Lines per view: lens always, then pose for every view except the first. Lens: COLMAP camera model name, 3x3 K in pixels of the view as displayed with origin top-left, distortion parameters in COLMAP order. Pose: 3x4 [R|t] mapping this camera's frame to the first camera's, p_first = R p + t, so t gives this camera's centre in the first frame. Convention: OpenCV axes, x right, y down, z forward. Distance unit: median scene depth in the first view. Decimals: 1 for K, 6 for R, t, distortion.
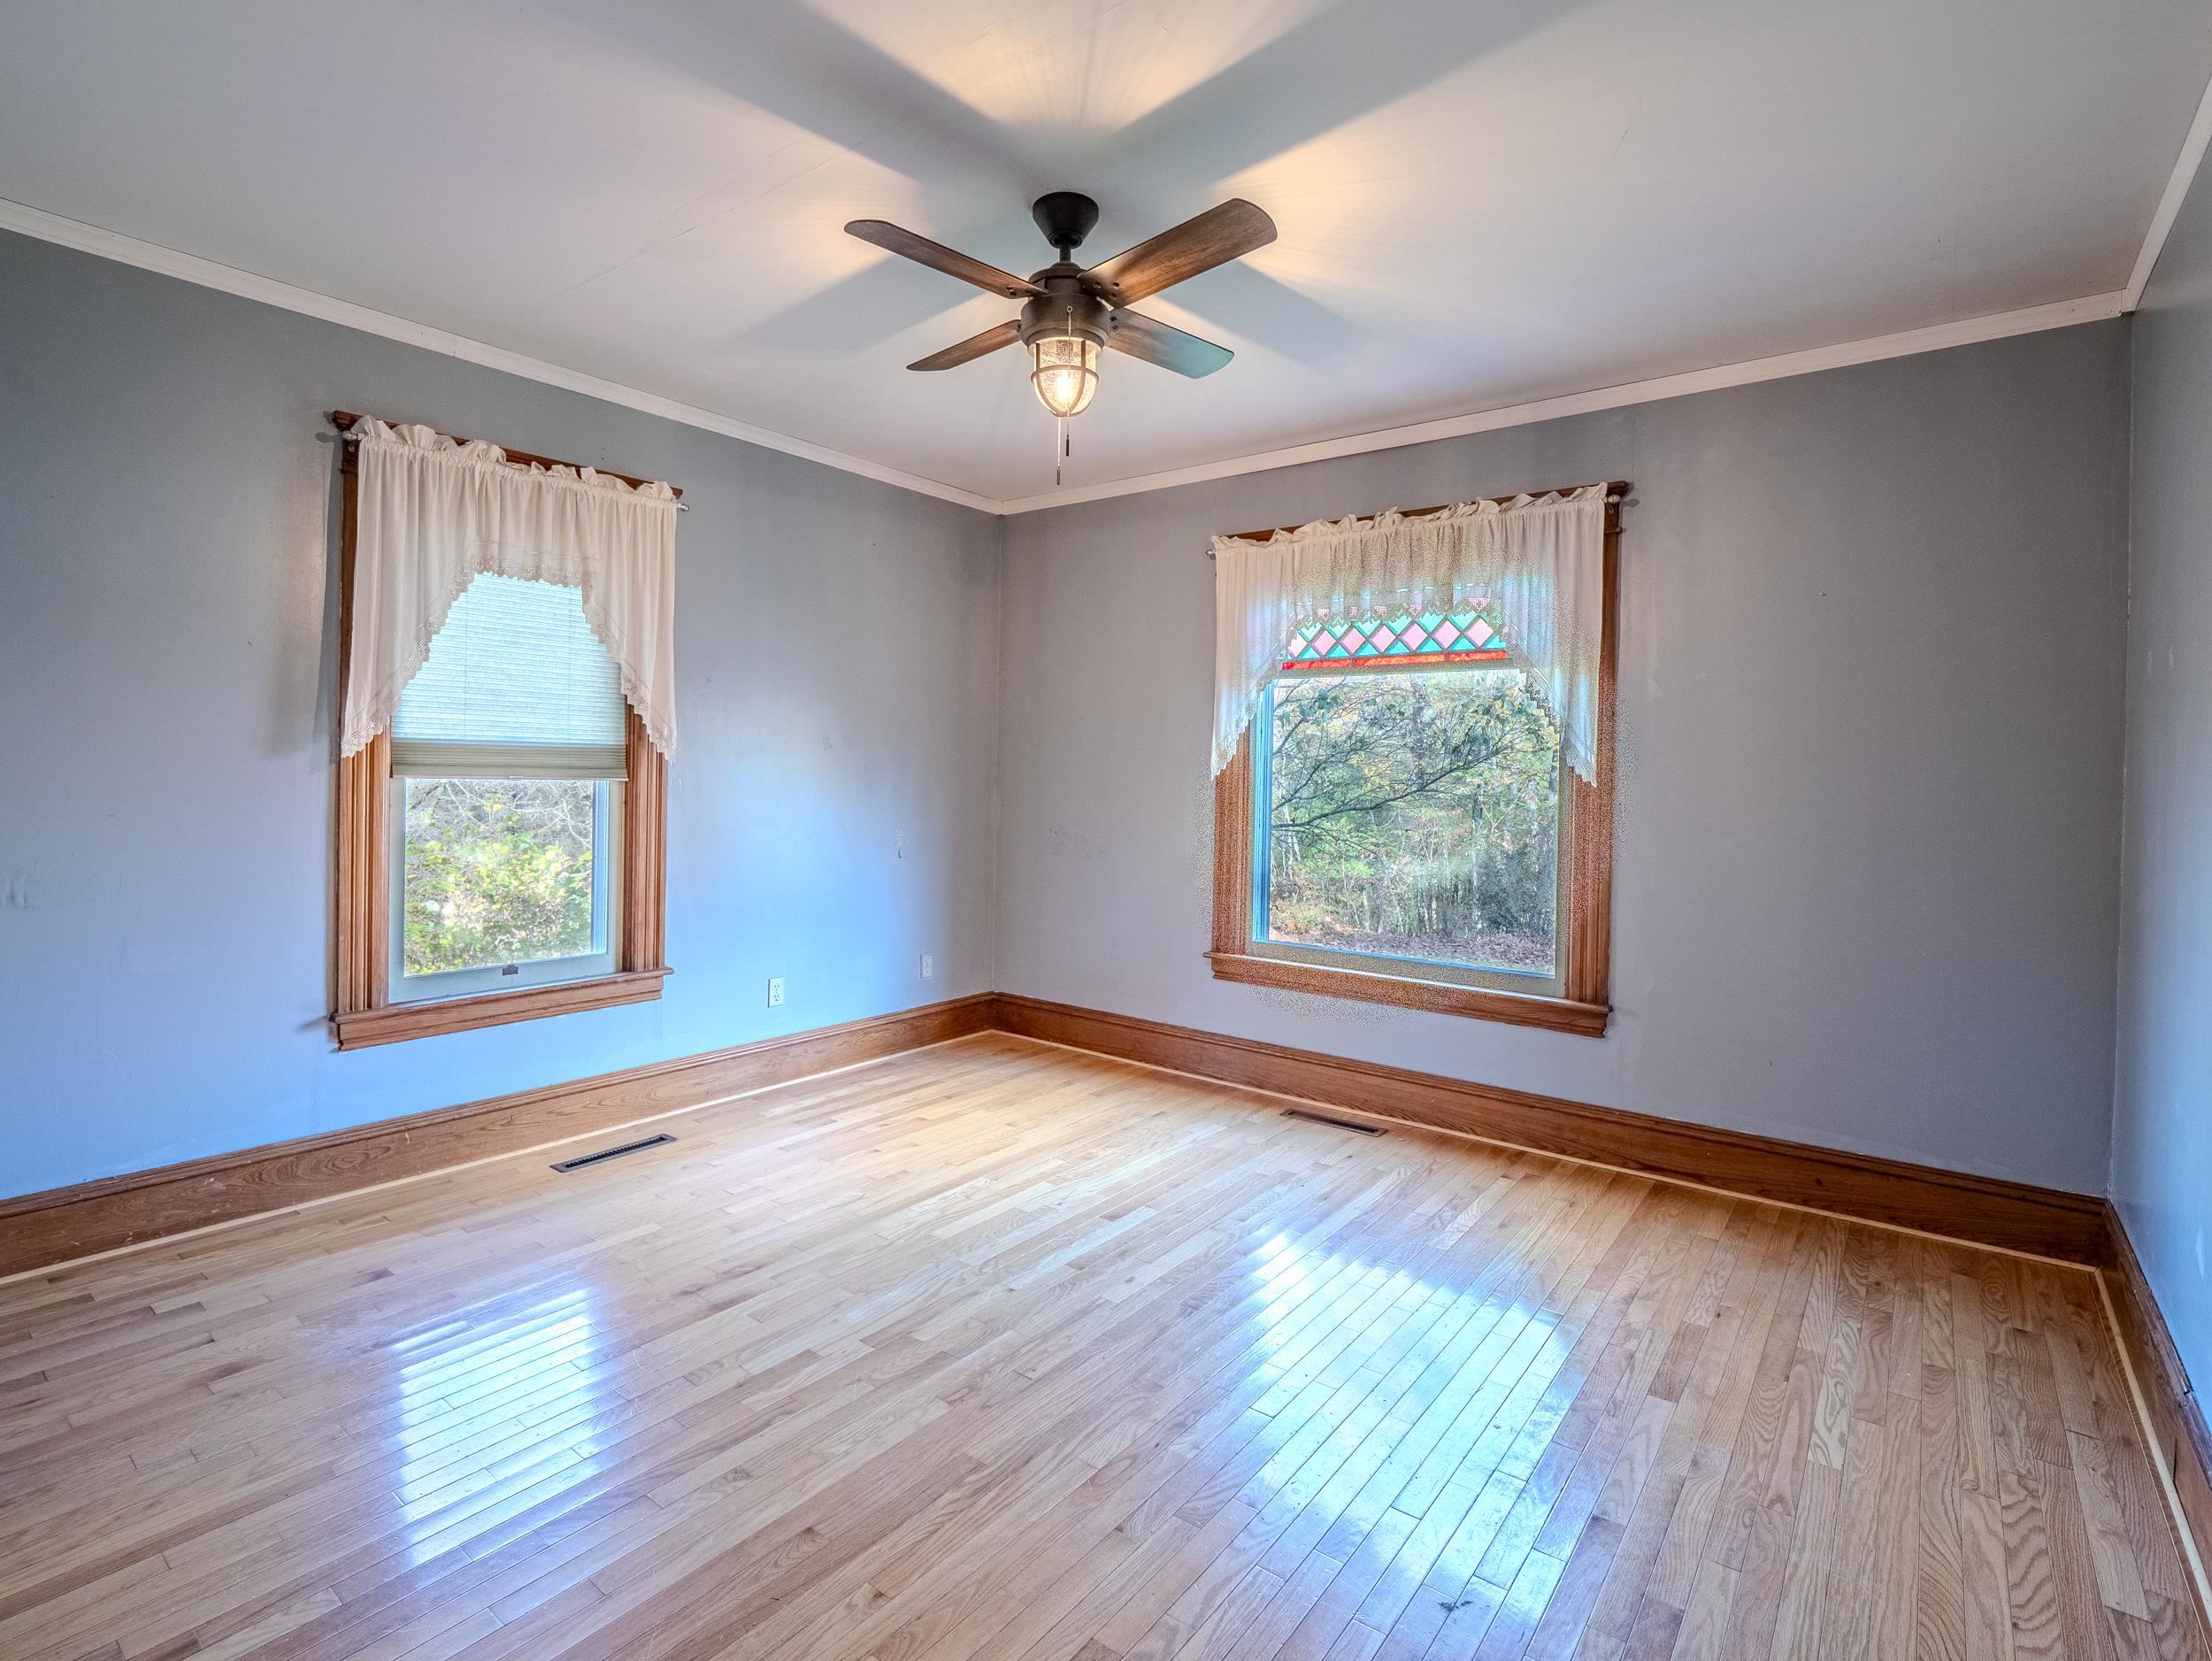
lens RADIAL K [[1072.4, 0, 1077.1], [0, 1072.4, 783.0], [0, 0, 1]] dist [-0.017695, 0.001171]
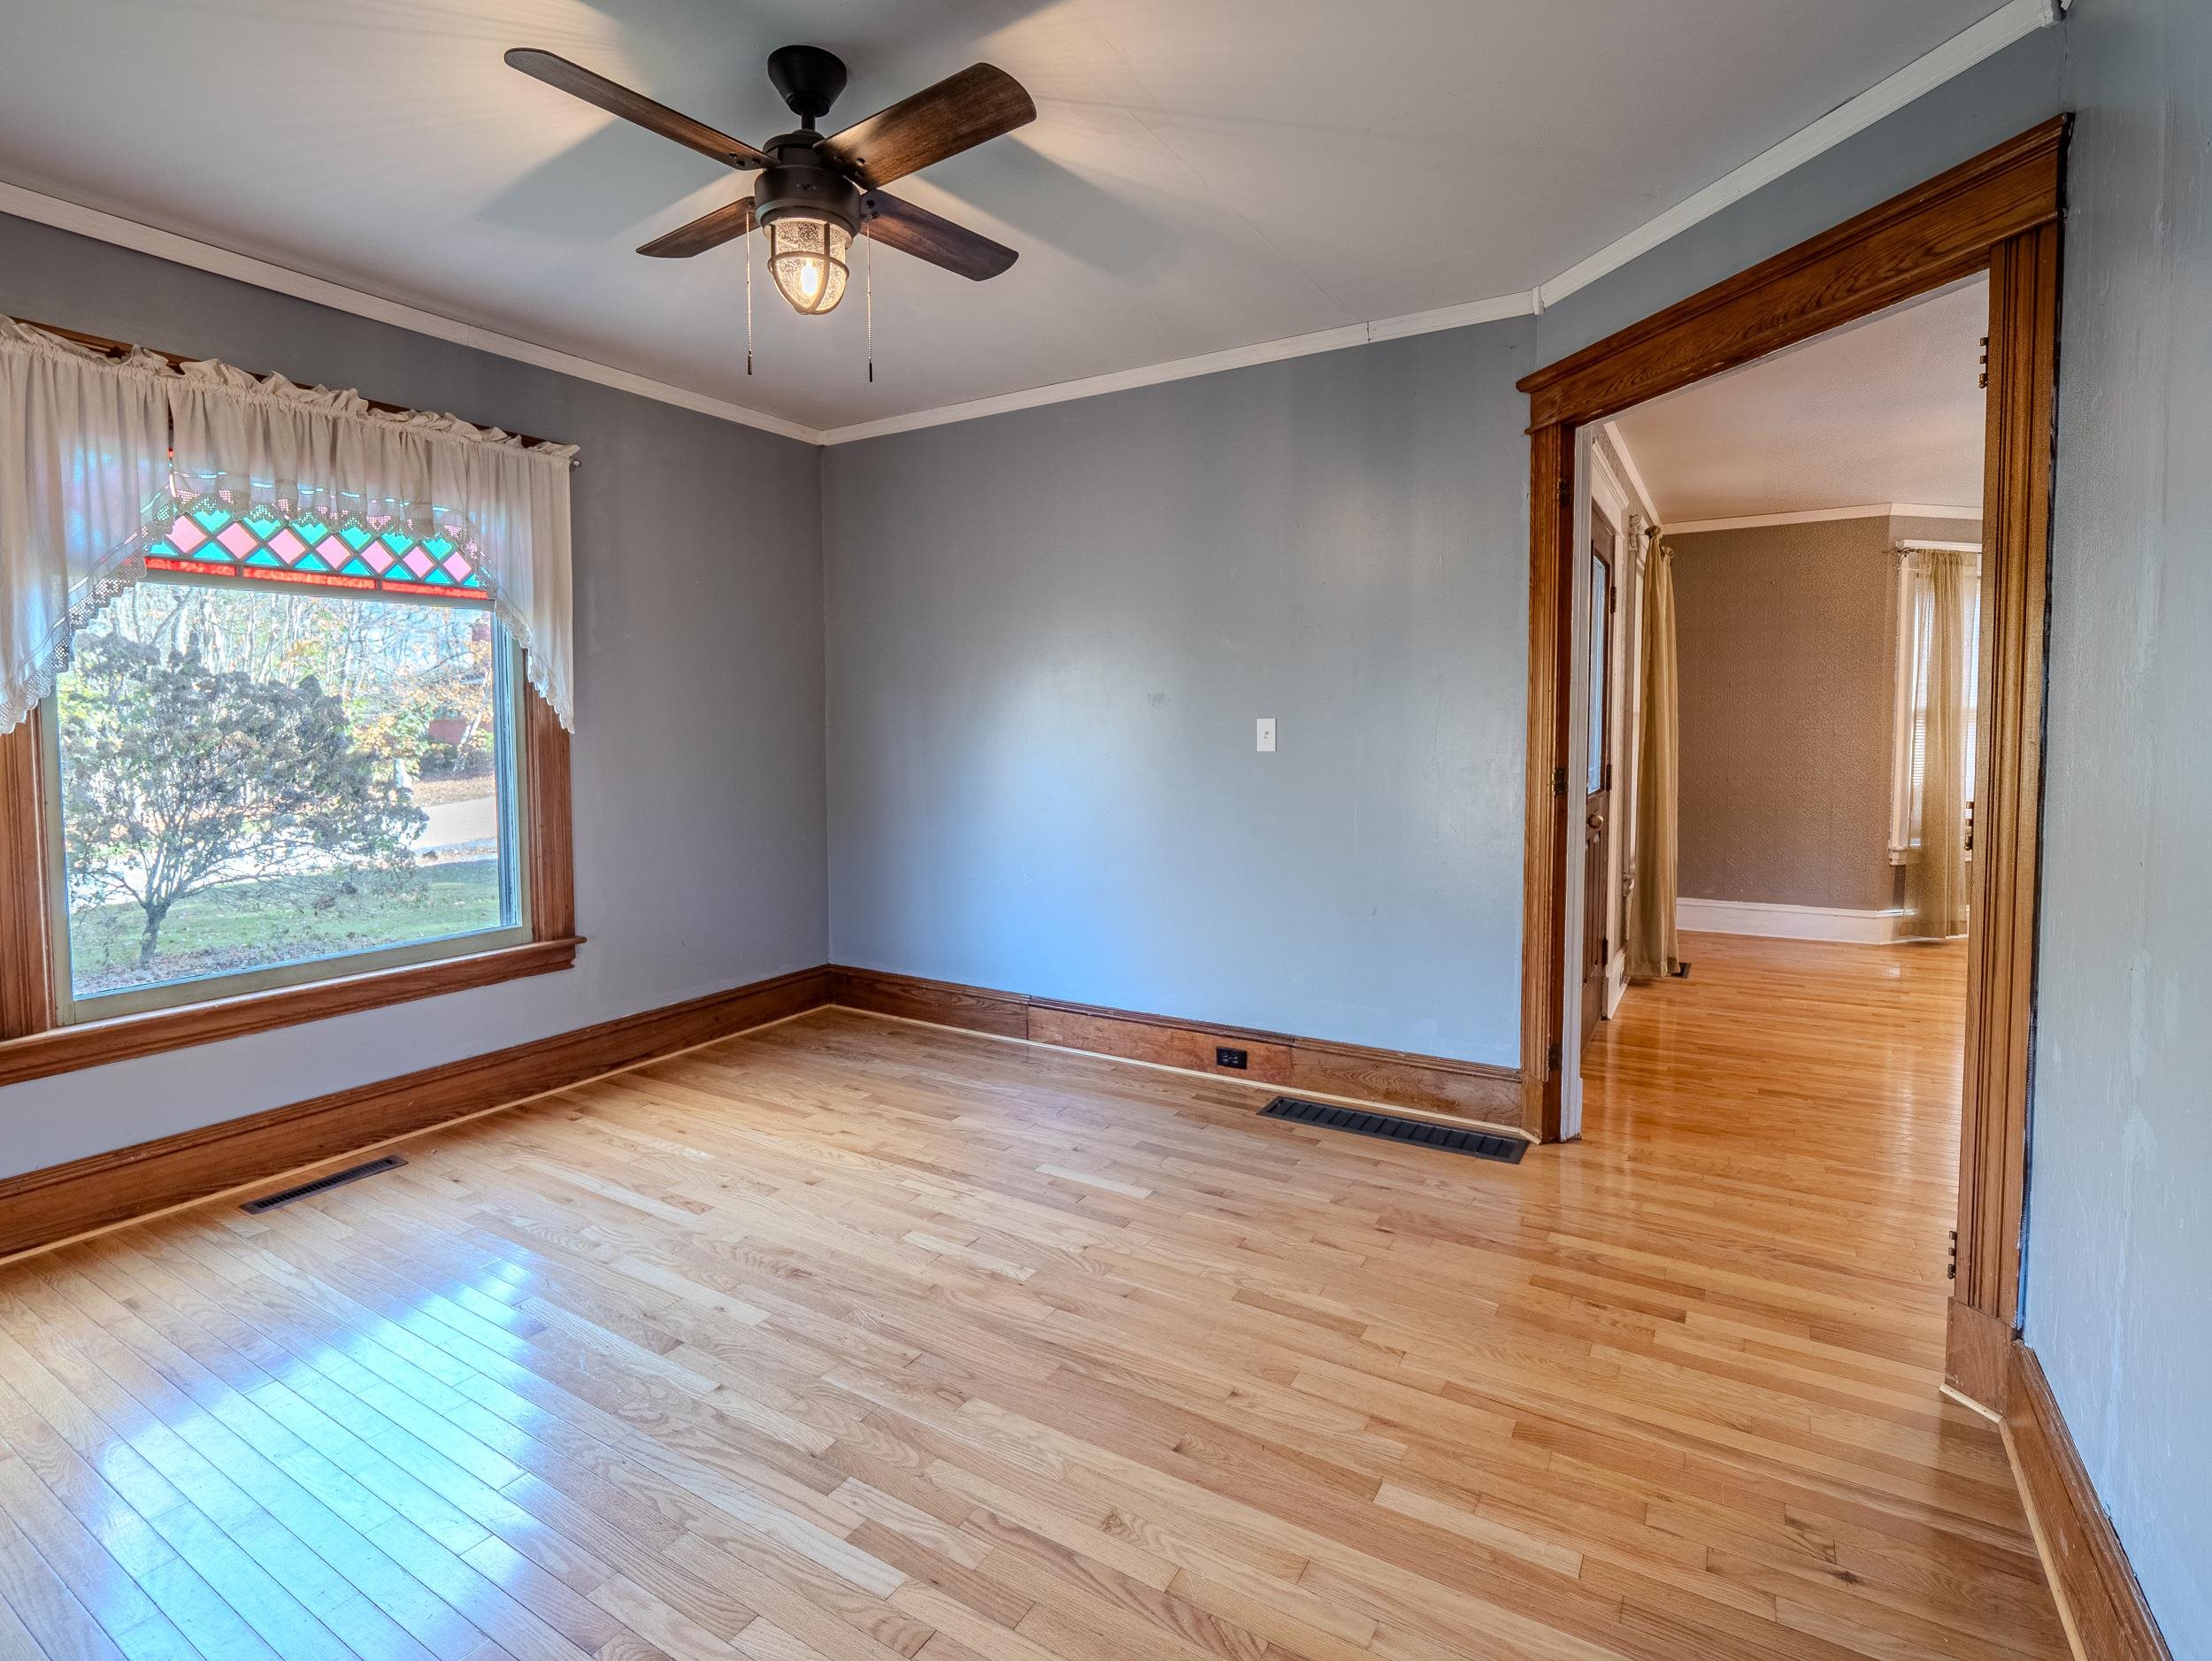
lens RADIAL K [[1072.4, 0, 1115.7], [0, 1072.4, 785.3], [0, 0, 1]] dist [-0.017695, 0.001171]
pose [[-0.139171, -0.073256, 0.987555, -0.589404], [0.010240, 0.997100, 0.075408, -0.017941], [-0.990215, 0.020607, -0.138018, 0.564071]]
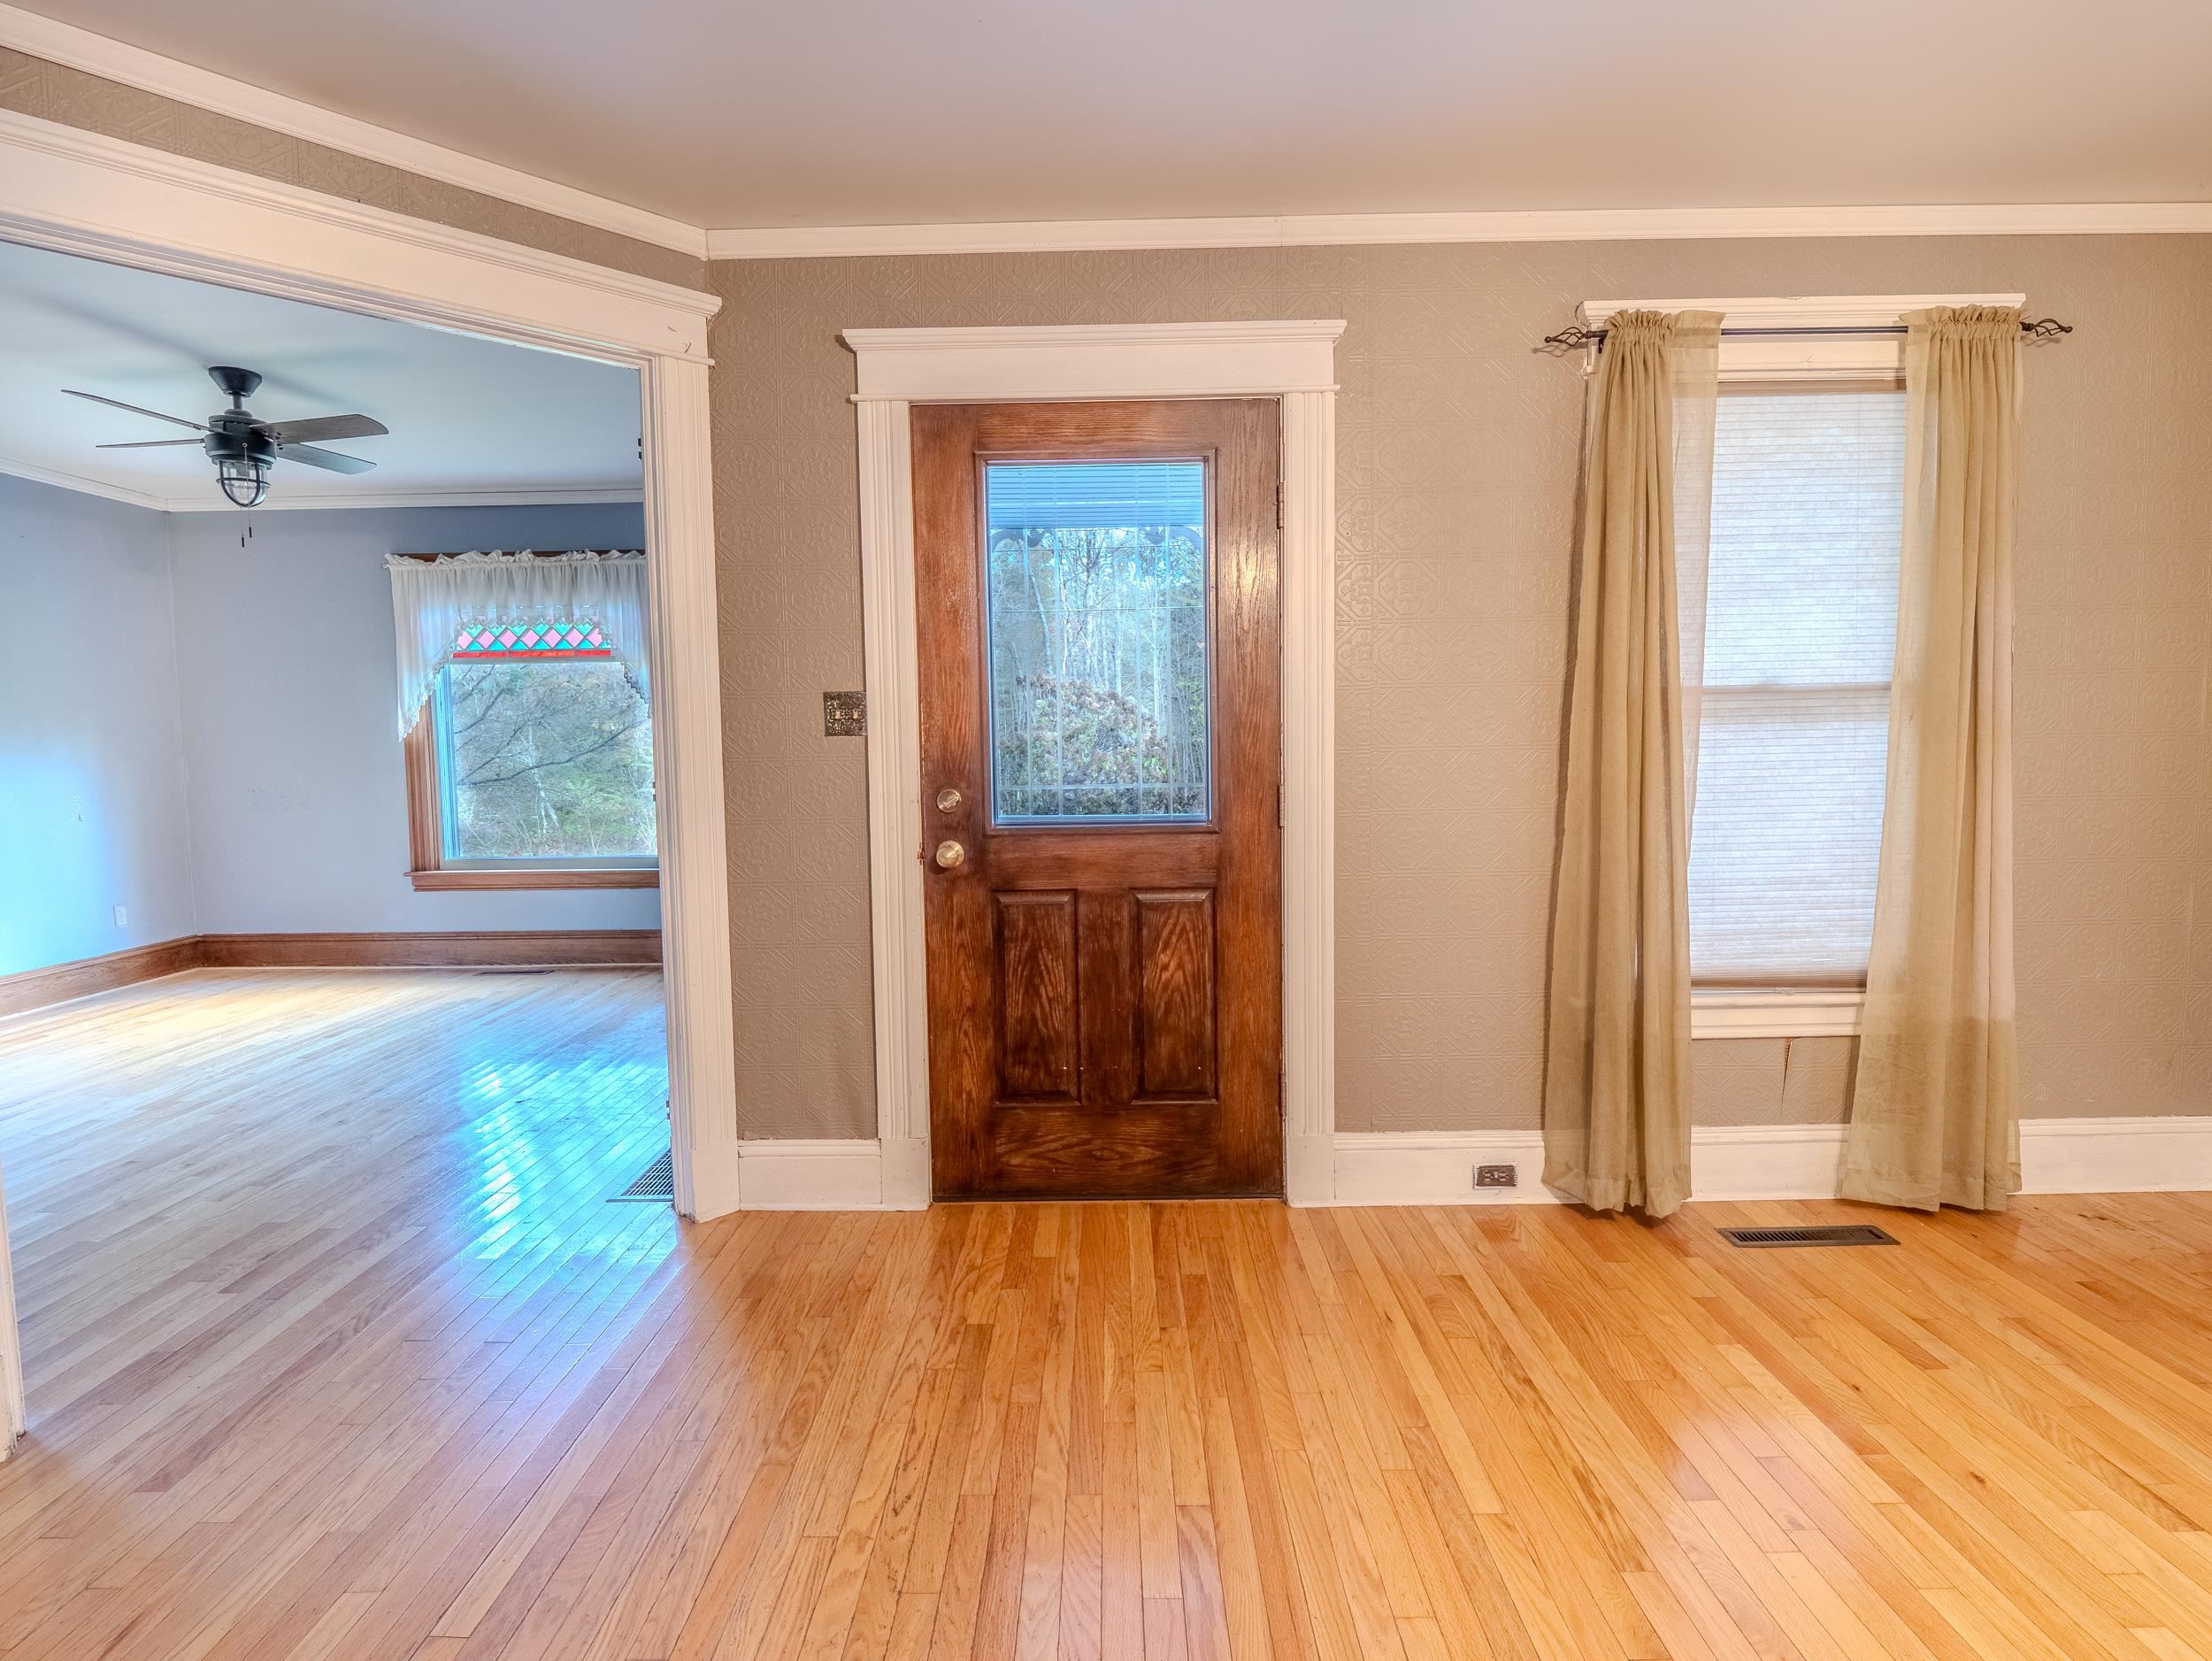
lens RADIAL K [[1072.4, 0, 1110.8], [0, 1072.4, 819.8], [0, 0, 1]] dist [-0.017695, 0.001171]
pose [[0.781861, -0.073839, 0.619065, -0.009165], [0.031655, 0.996383, 0.078864, 0.020861], [-0.622648, -0.042064, 0.781370, -0.653198]]
